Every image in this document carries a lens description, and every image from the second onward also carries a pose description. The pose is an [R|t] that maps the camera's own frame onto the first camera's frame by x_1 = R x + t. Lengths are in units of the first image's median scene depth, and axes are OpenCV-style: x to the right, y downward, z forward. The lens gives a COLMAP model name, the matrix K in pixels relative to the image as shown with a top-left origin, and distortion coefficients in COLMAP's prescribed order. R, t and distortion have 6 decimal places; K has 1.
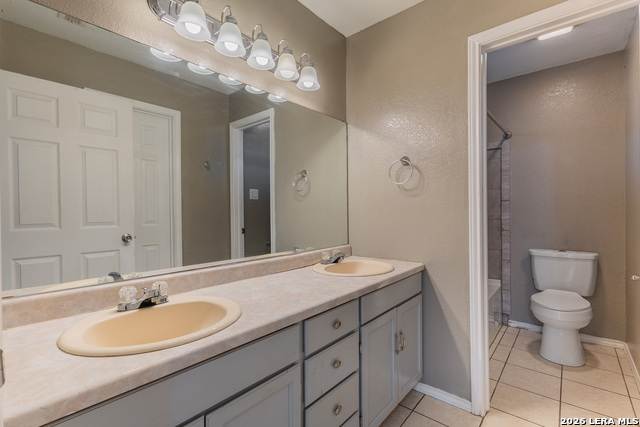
lens RADIAL K [[293.1, 0, 318.8], [0, 293.1, 212.4], [0, 0, 1]] dist [0.004926, 0.000162]
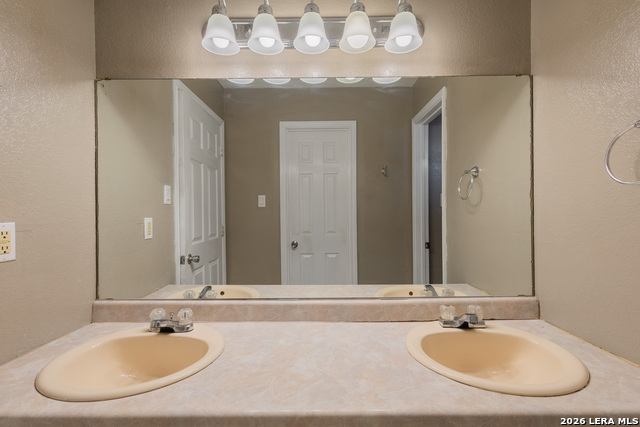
lens RADIAL K [[293.1, 0, 318.8], [0, 293.1, 212.4], [0, 0, 1]] dist [0.004926, 0.000162]
pose [[0.645627, 0.001286, -0.763652, 0.266124], [0.002944, 0.999987, 0.004174, -0.052202], [0.763647, -0.004943, 0.645615, 0.346662]]
